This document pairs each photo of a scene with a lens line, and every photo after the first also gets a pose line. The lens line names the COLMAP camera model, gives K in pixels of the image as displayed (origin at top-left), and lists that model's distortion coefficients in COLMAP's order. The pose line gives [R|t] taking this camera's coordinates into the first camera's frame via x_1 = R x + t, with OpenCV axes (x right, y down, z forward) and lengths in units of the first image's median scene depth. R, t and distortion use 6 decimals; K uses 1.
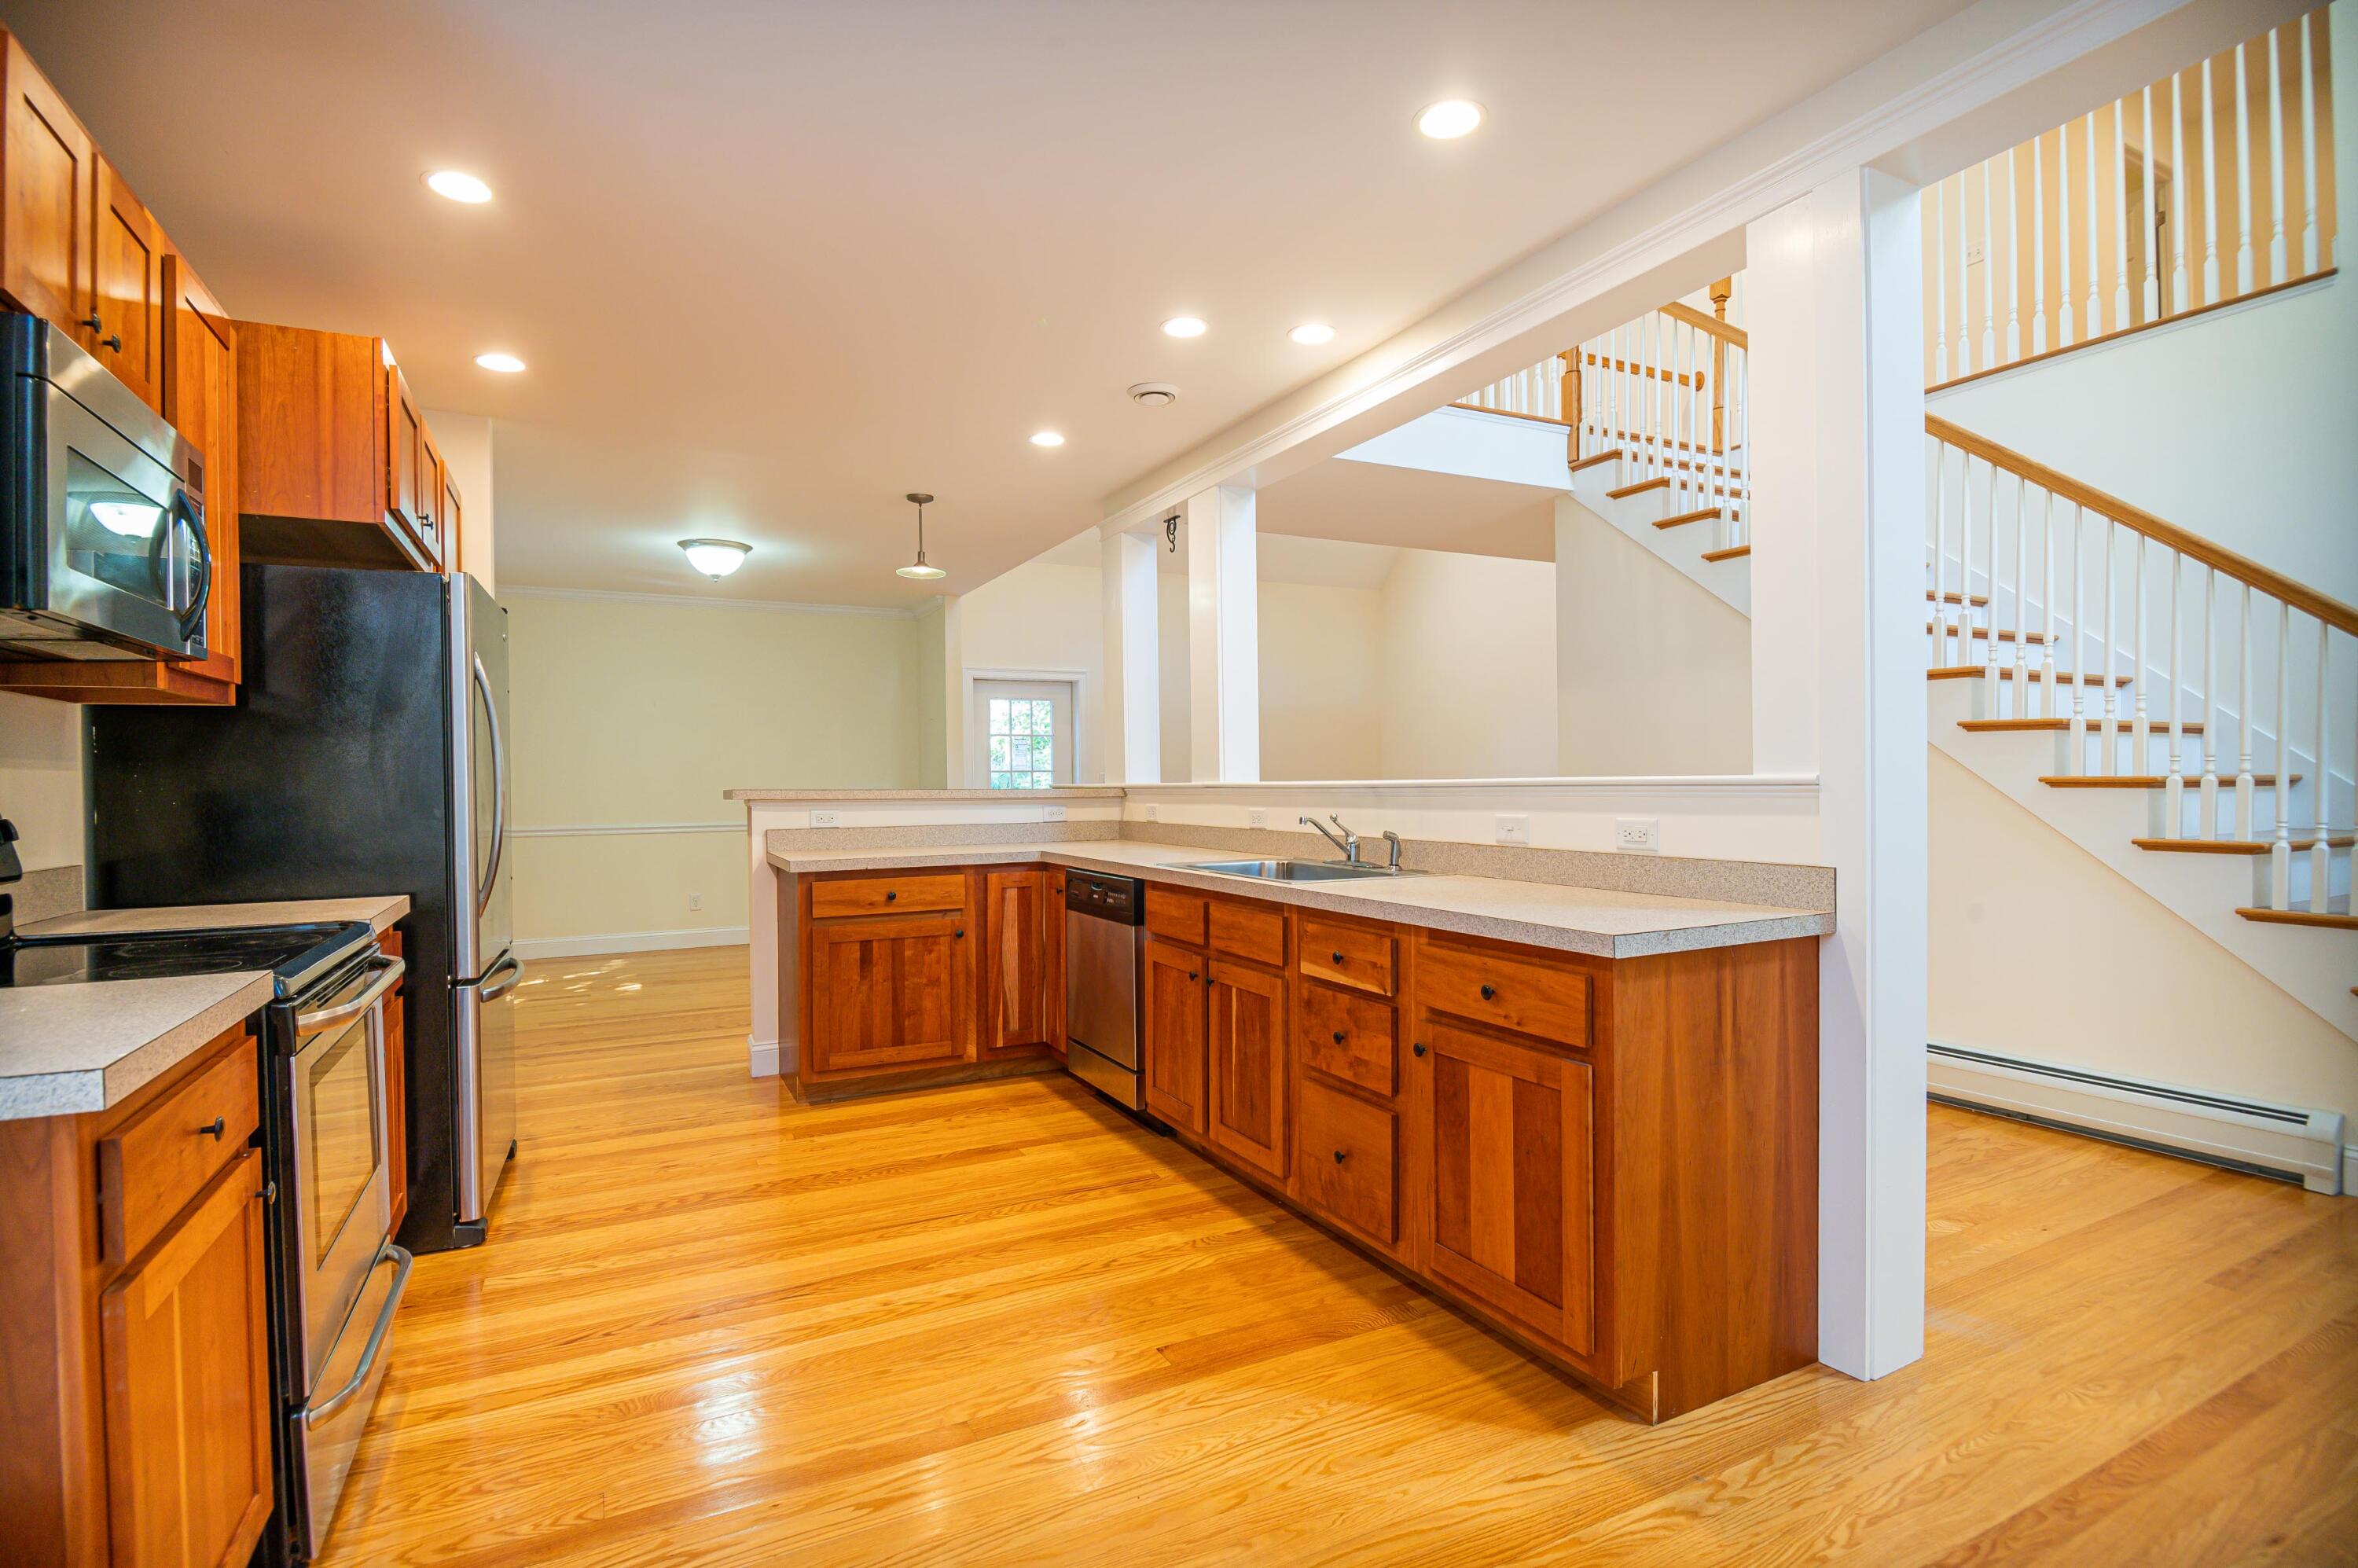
lens RADIAL K [[1124.9, 0, 1179.0], [0, 1124.9, 784.0], [0, 0, 1]] dist [0.002343, -0.014344]
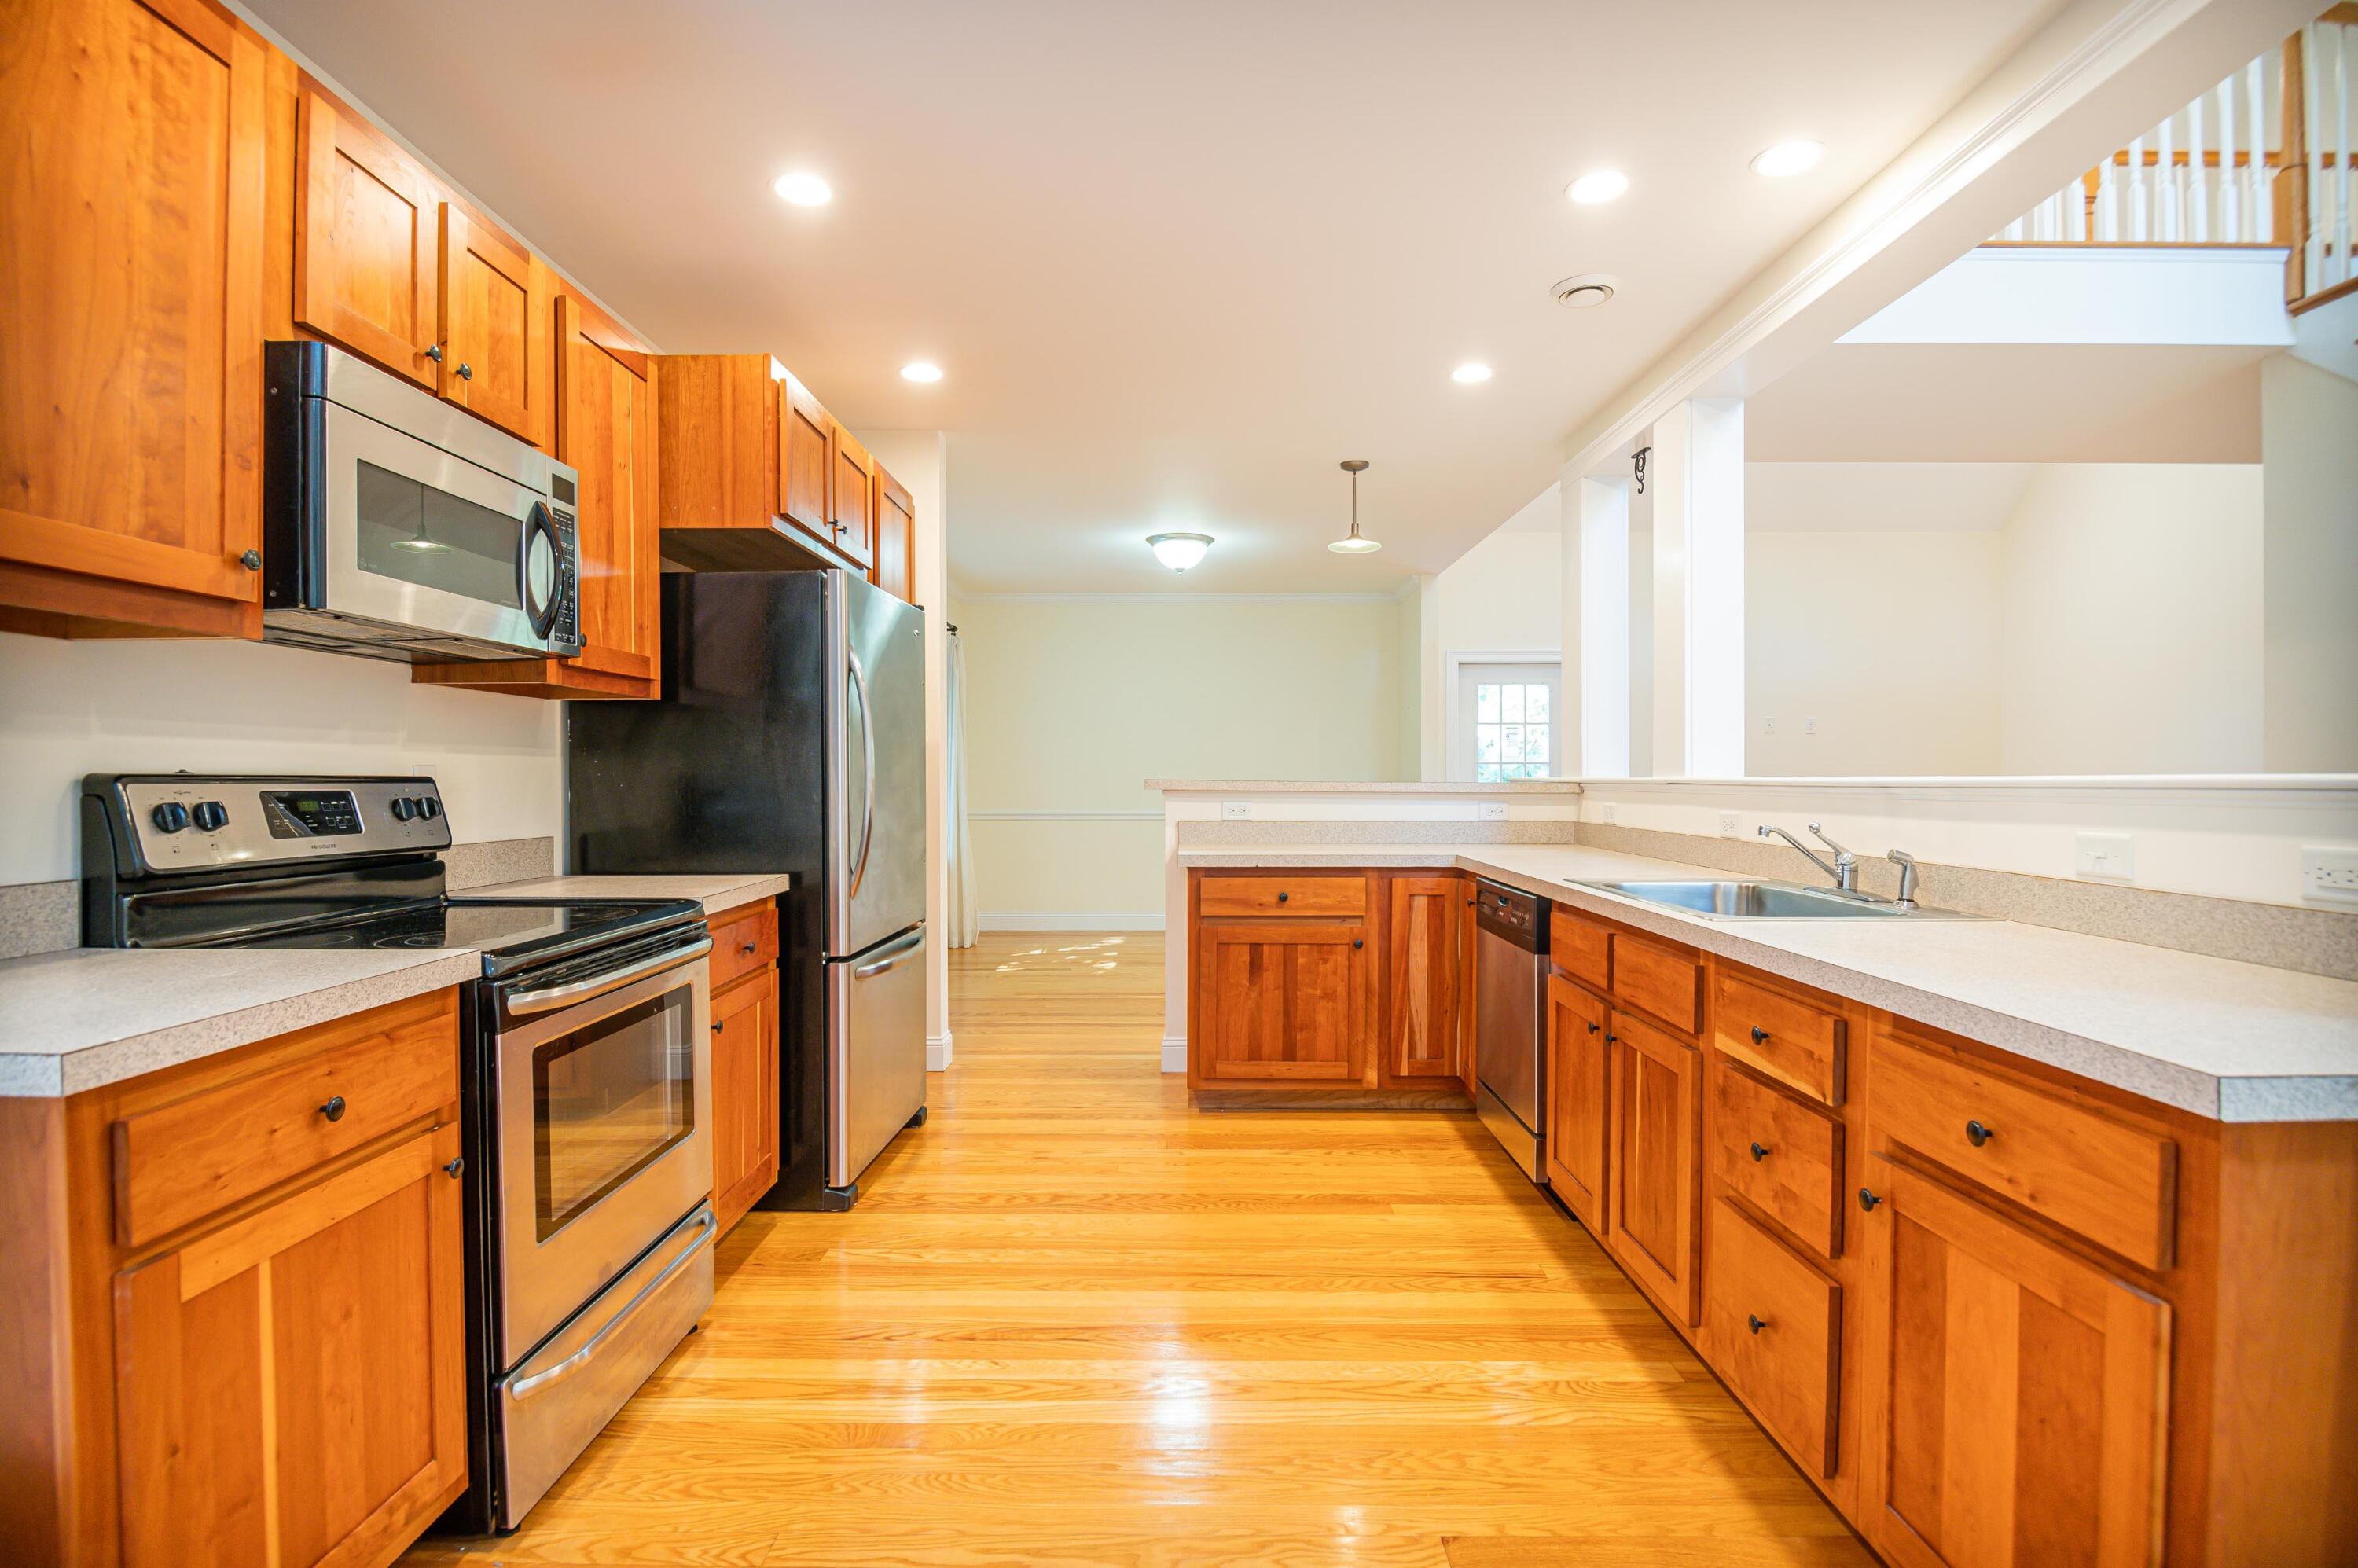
lens RADIAL K [[1124.9, 0, 1179.0], [0, 1124.9, 784.0], [0, 0, 1]] dist [0.002343, -0.014344]
pose [[0.887226, 0.013978, -0.461123, 0.121178], [-0.010605, 0.999895, 0.009904, -0.001146], [0.461213, -0.003897, 0.887281, 0.197883]]
